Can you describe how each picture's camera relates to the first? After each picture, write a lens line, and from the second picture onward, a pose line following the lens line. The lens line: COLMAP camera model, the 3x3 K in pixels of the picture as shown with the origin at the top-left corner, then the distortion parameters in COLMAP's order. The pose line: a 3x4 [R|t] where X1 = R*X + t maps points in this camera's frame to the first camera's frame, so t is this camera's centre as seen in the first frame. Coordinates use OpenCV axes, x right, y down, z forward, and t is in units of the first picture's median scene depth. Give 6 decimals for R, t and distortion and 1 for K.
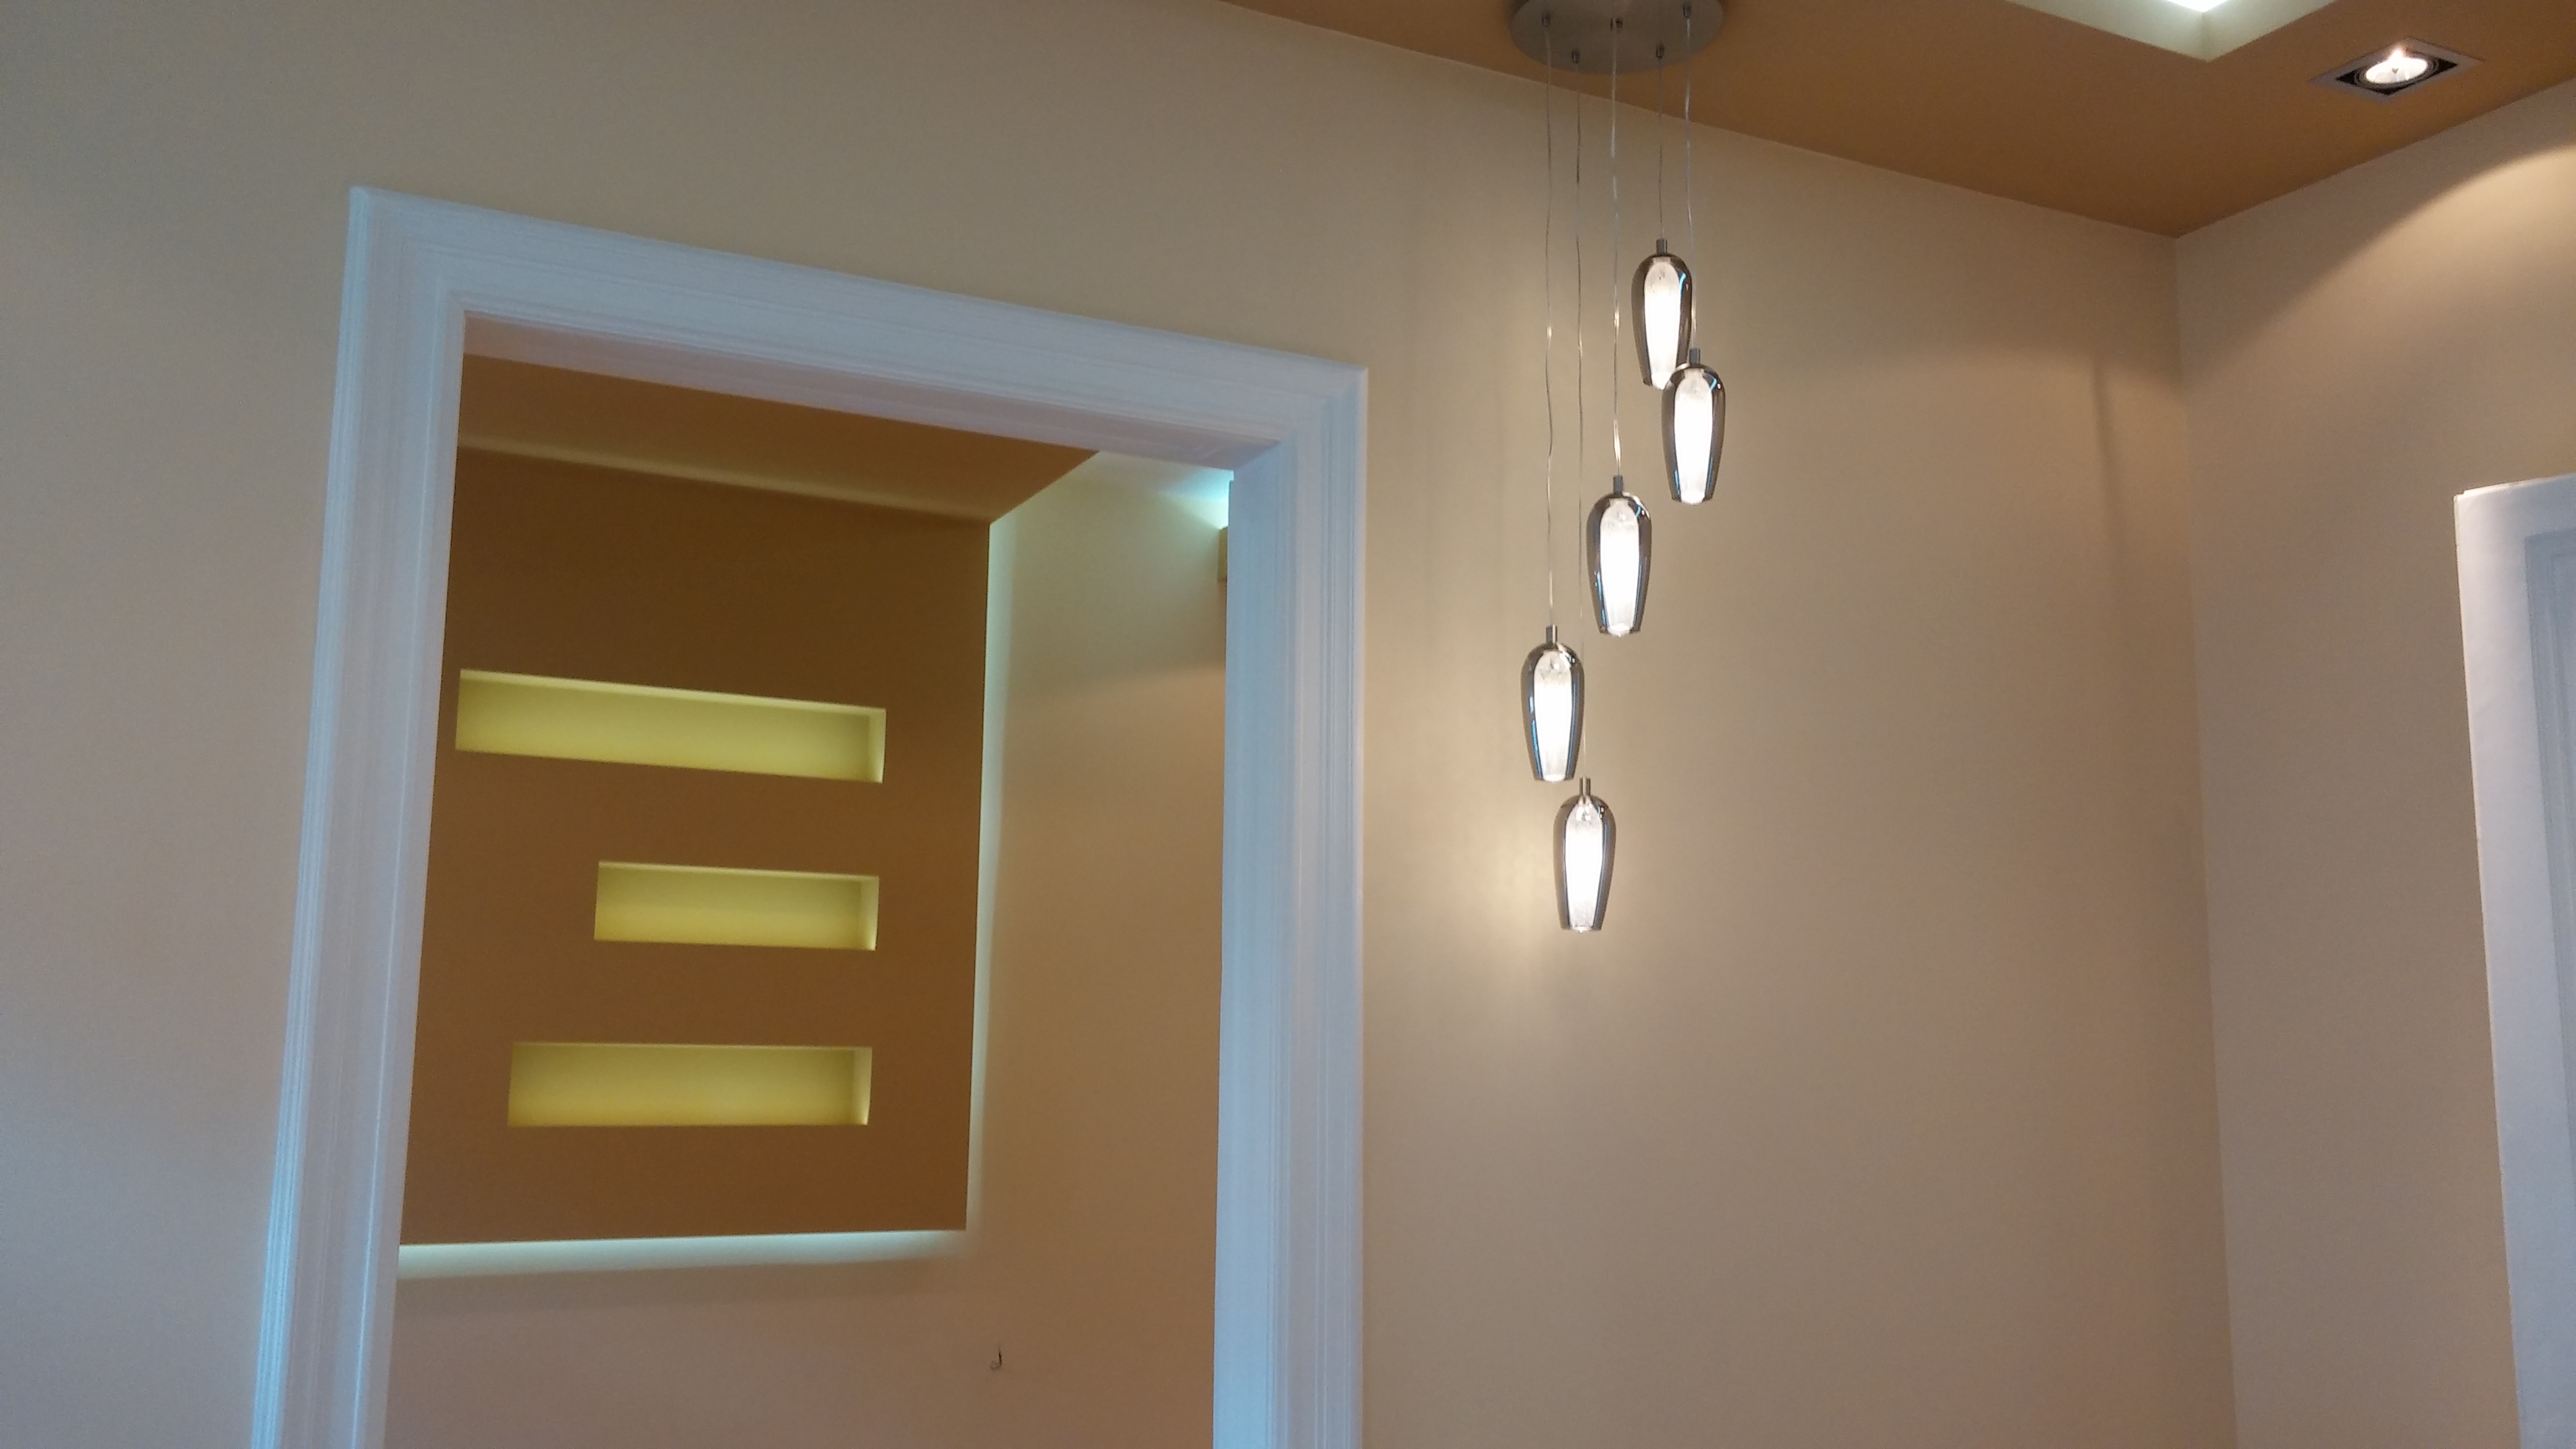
lens RADIAL K [[2209.1, 0, 1294.8], [0, 2209.1, 721.9], [0, 0, 1]] dist [0.093718, -0.138297]
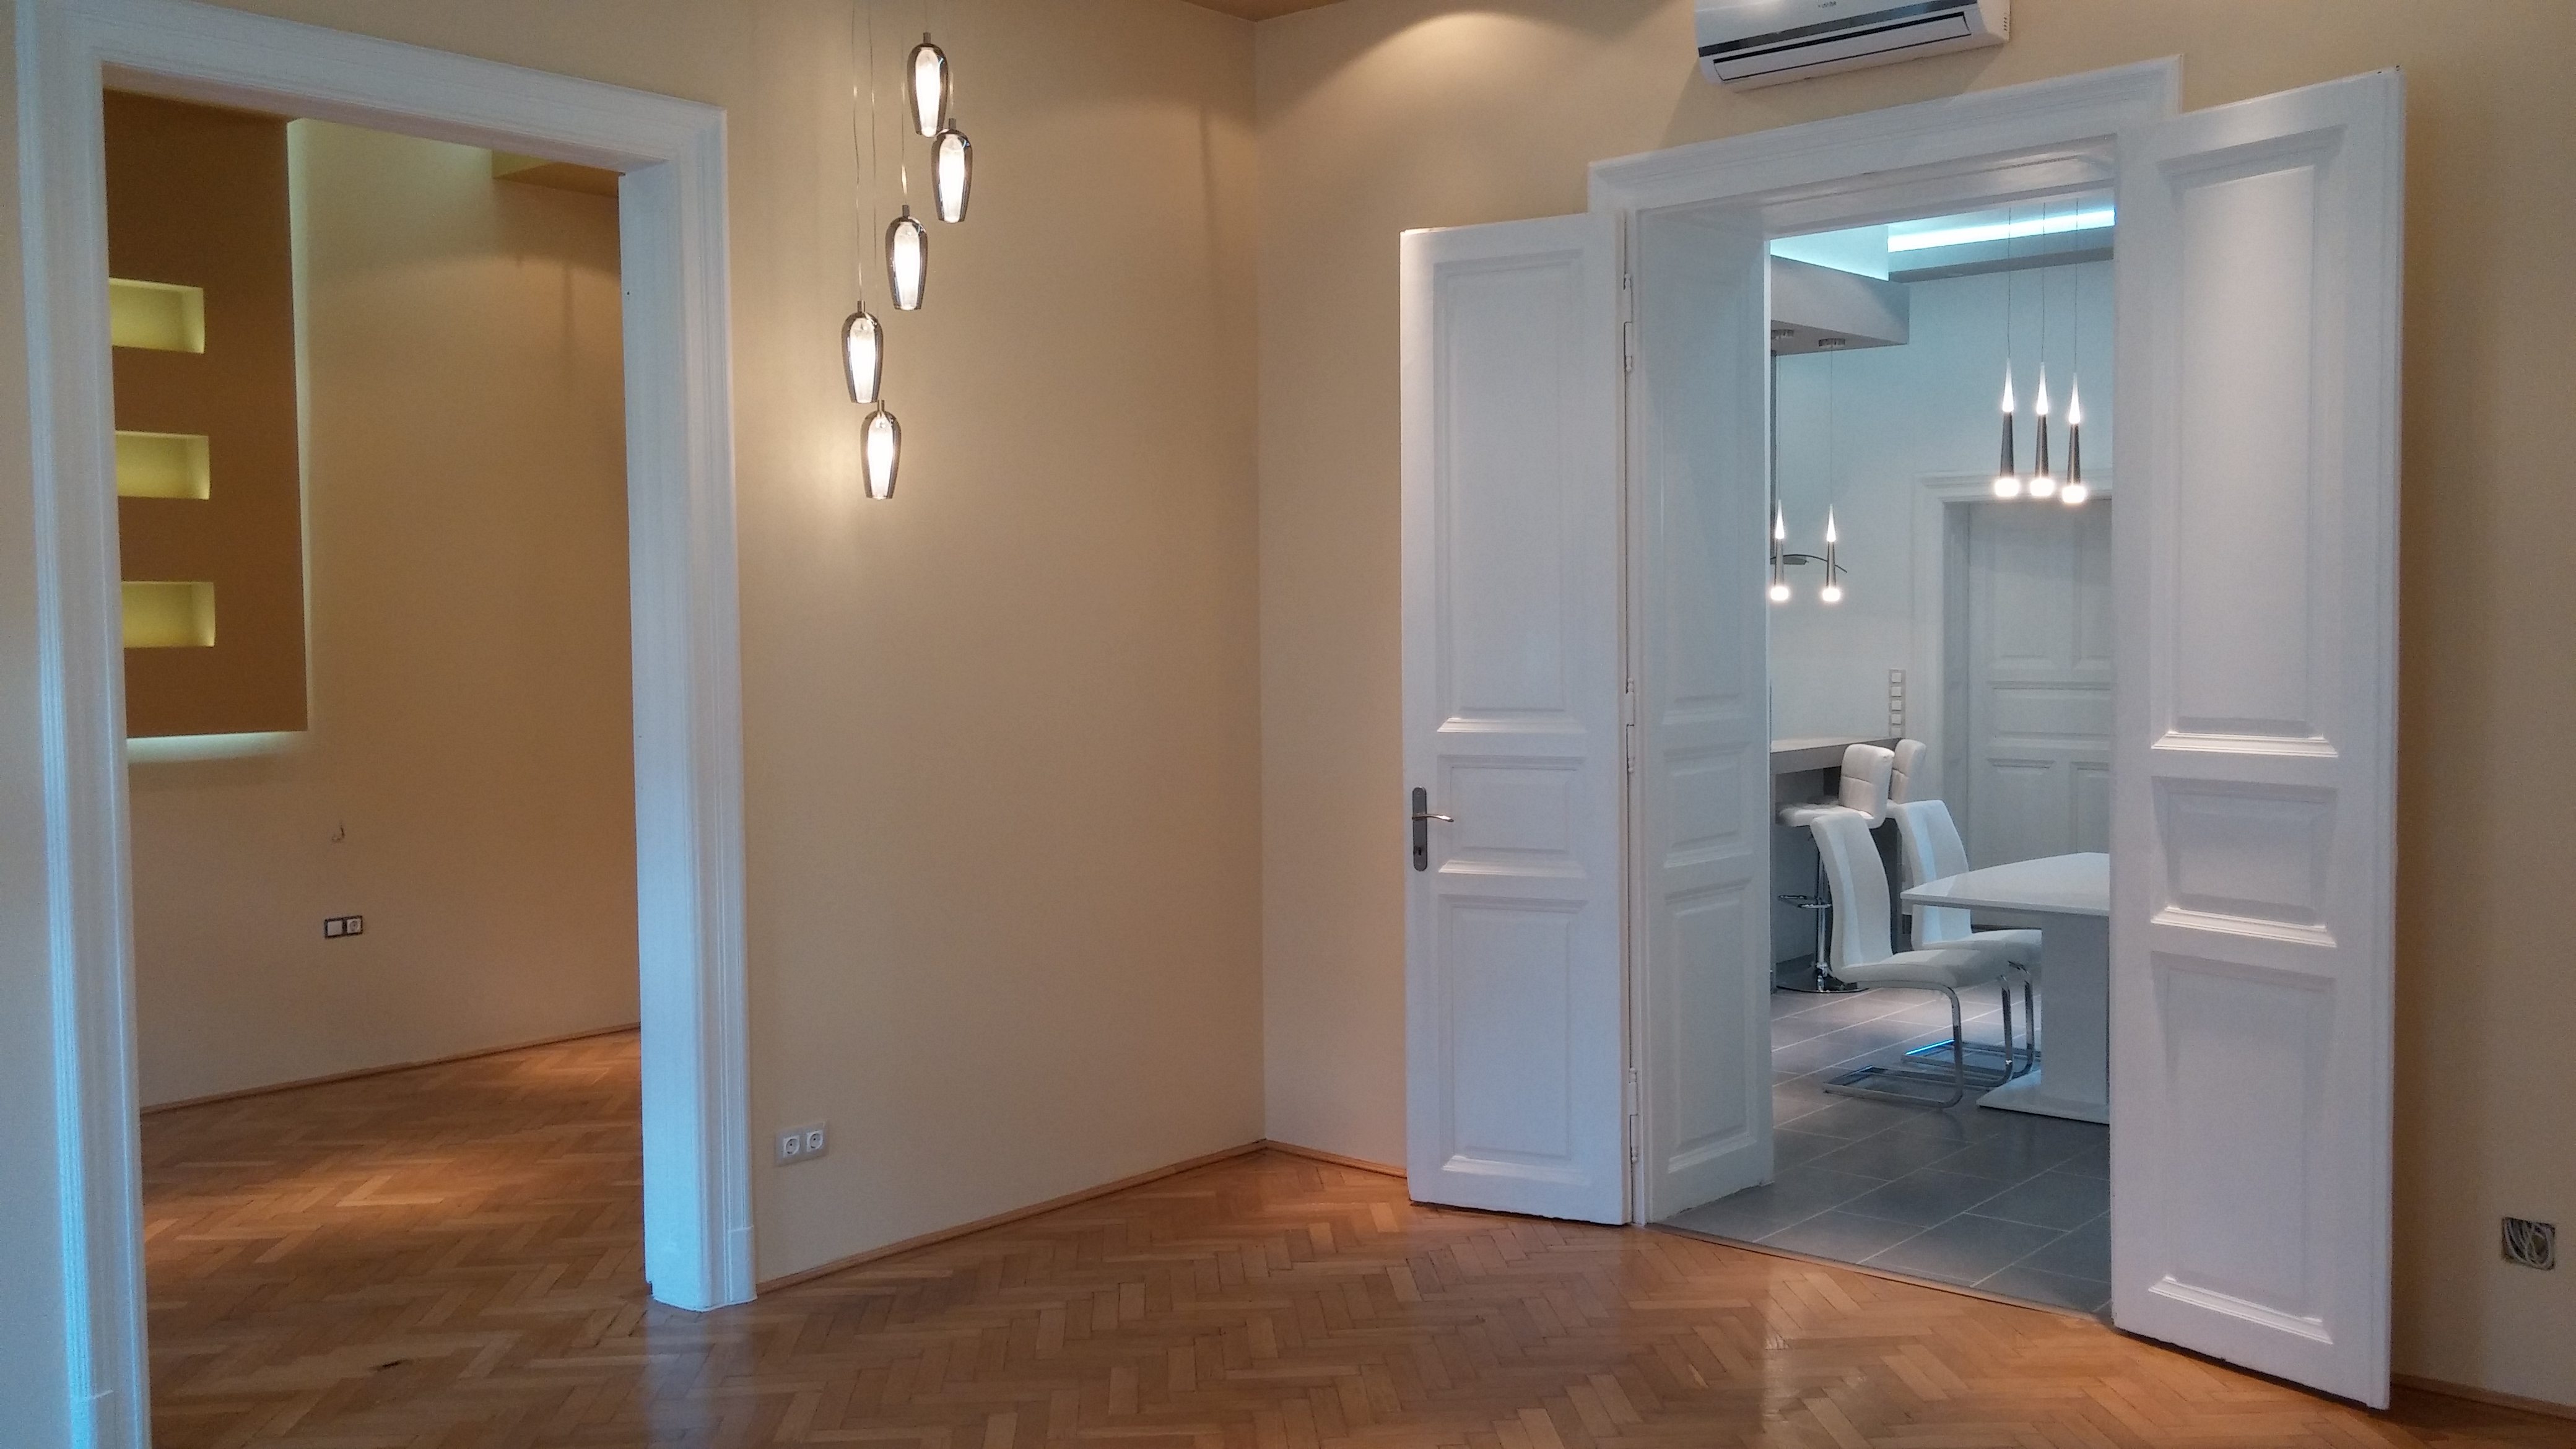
lens RADIAL K [[2201.5, 0, 1335.4], [0, 2201.5, 715.0], [0, 0, 1]] dist [0.093879, -0.123237]
pose [[0.922869, -0.037943, 0.383239, -0.175398], [-0.041467, 0.979559, 0.196838, -0.075773], [-0.382874, -0.197547, 0.902431, -0.555300]]
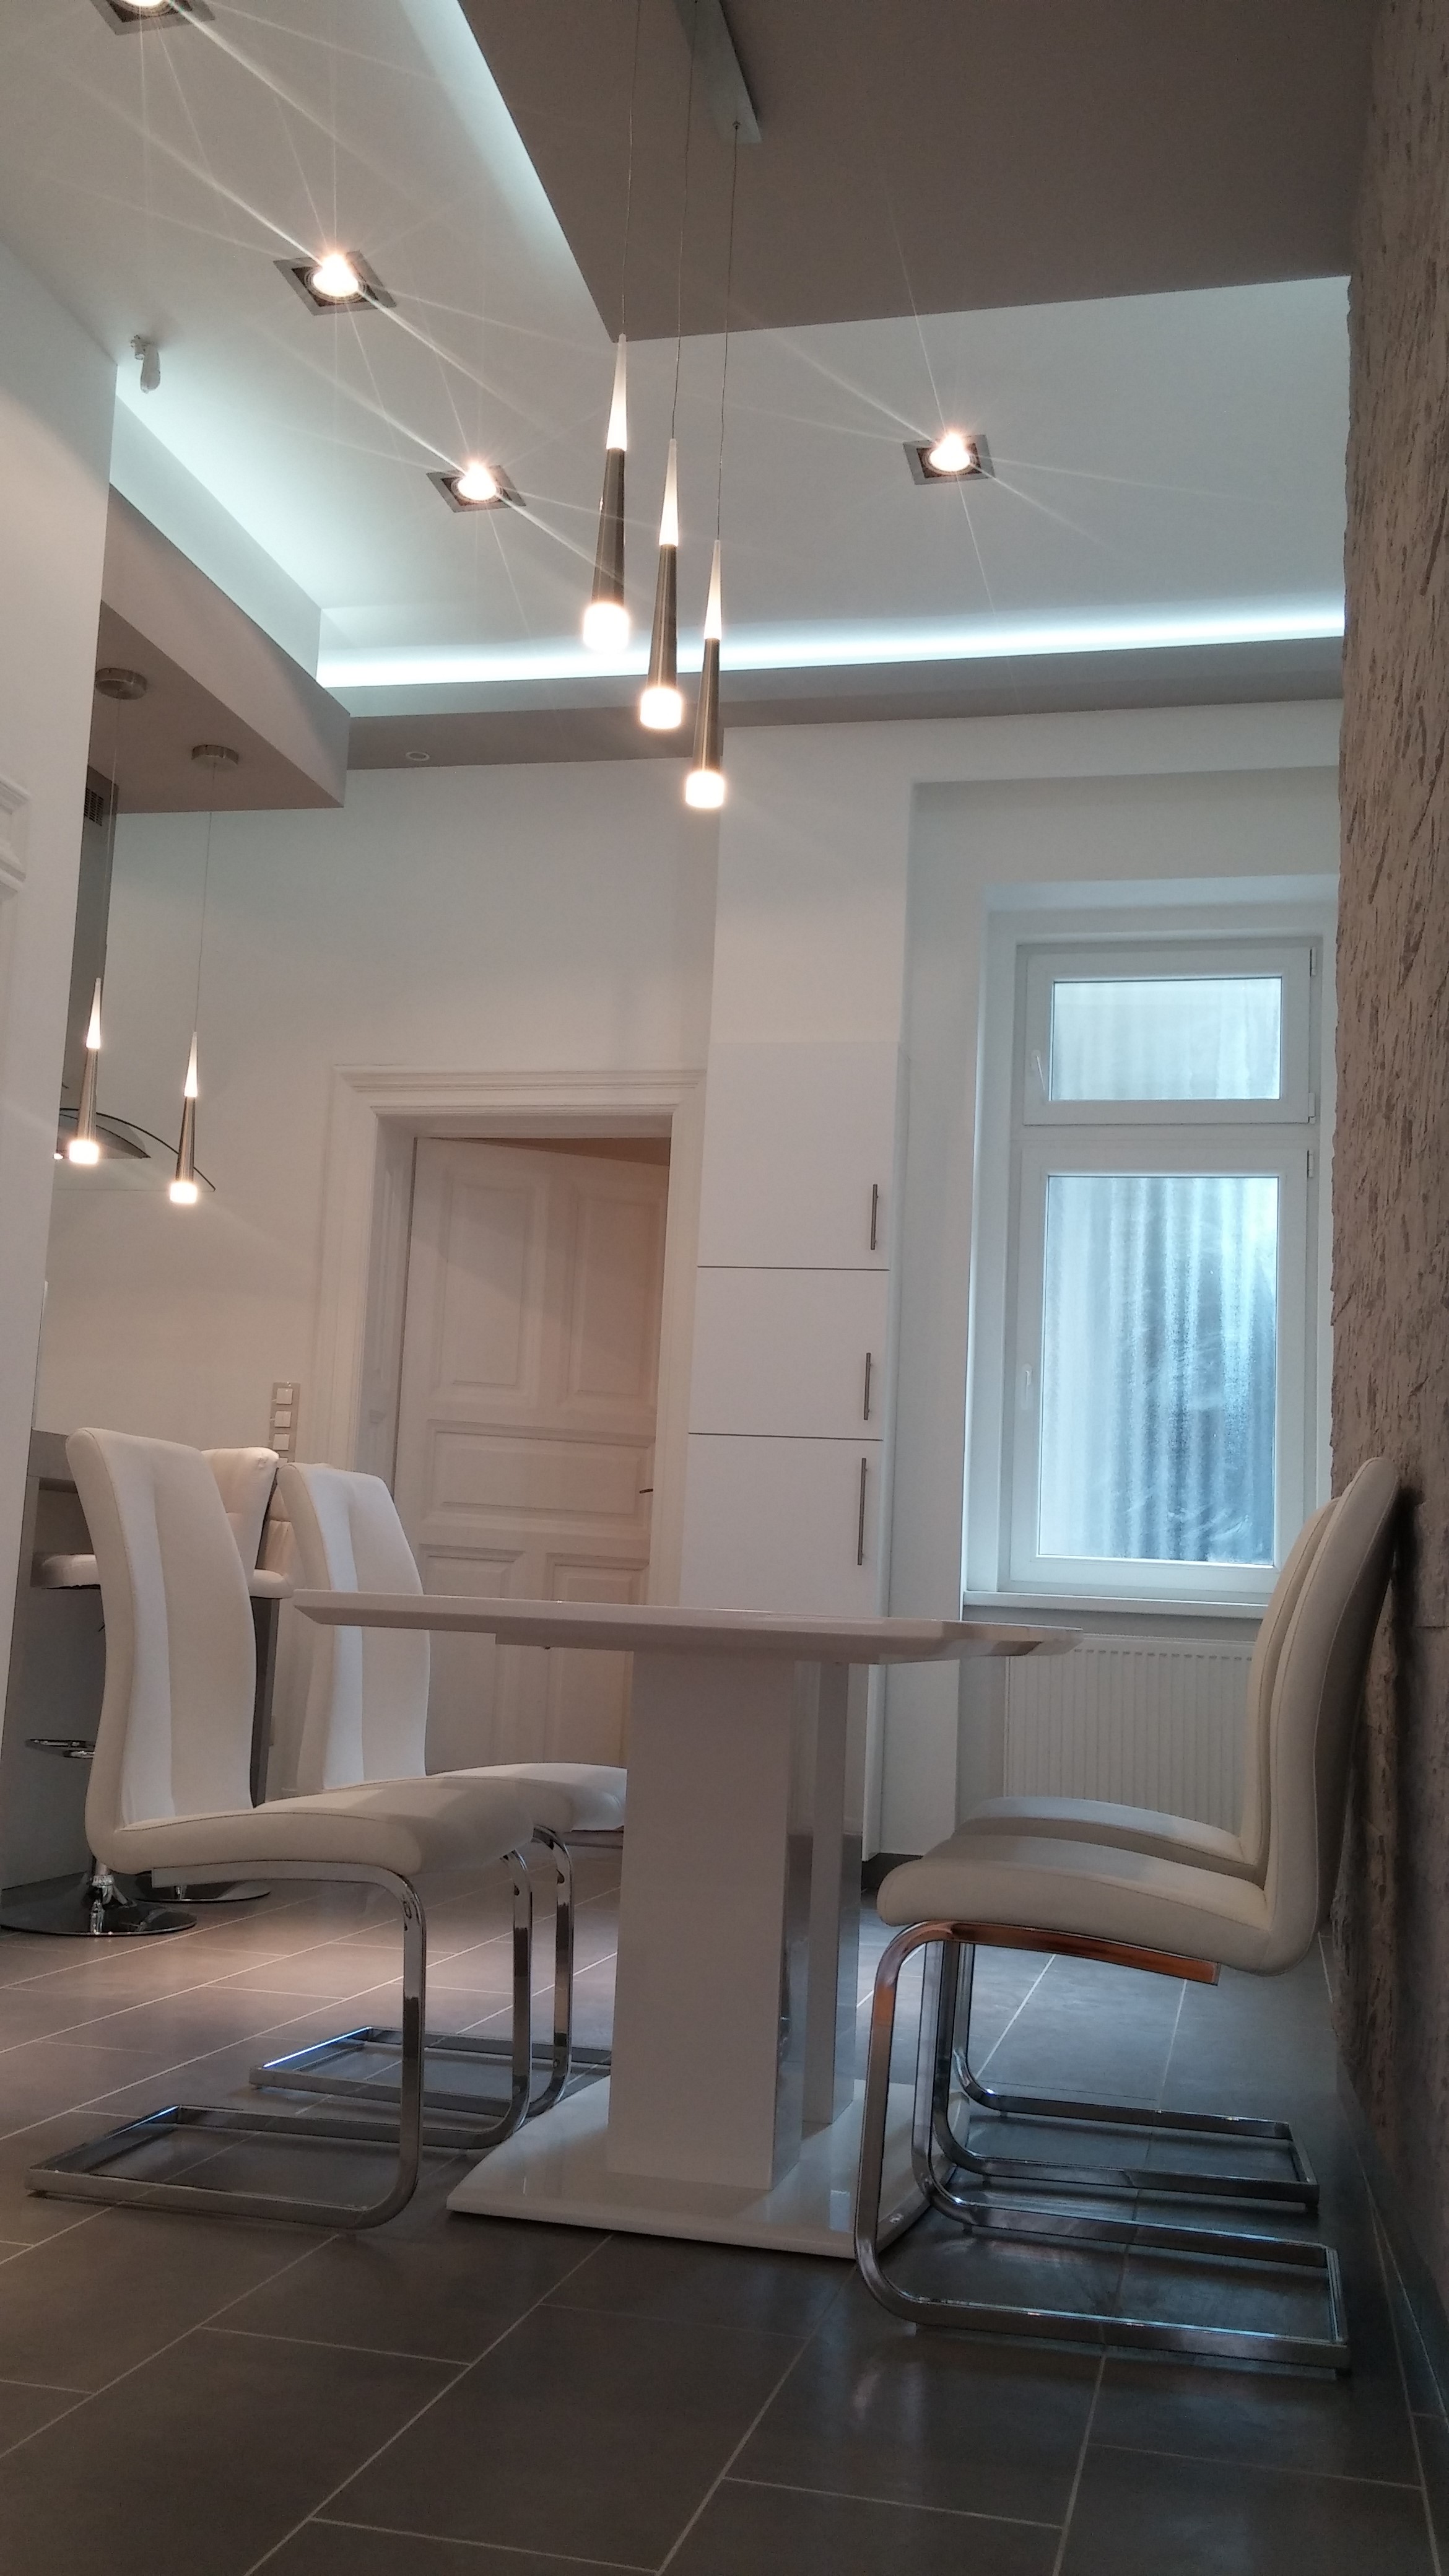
lens RADIAL K [[2201.5, 0, 724.5], [0, 2201.5, 1288.0], [0, 0, 1]] dist [0.093879, -0.123237]
pose [[0.661508, 0.124033, 0.739610, 0.621996], [-0.156879, 0.987295, -0.025257, 0.359832], [-0.733346, -0.099321, 0.672561, 0.469289]]
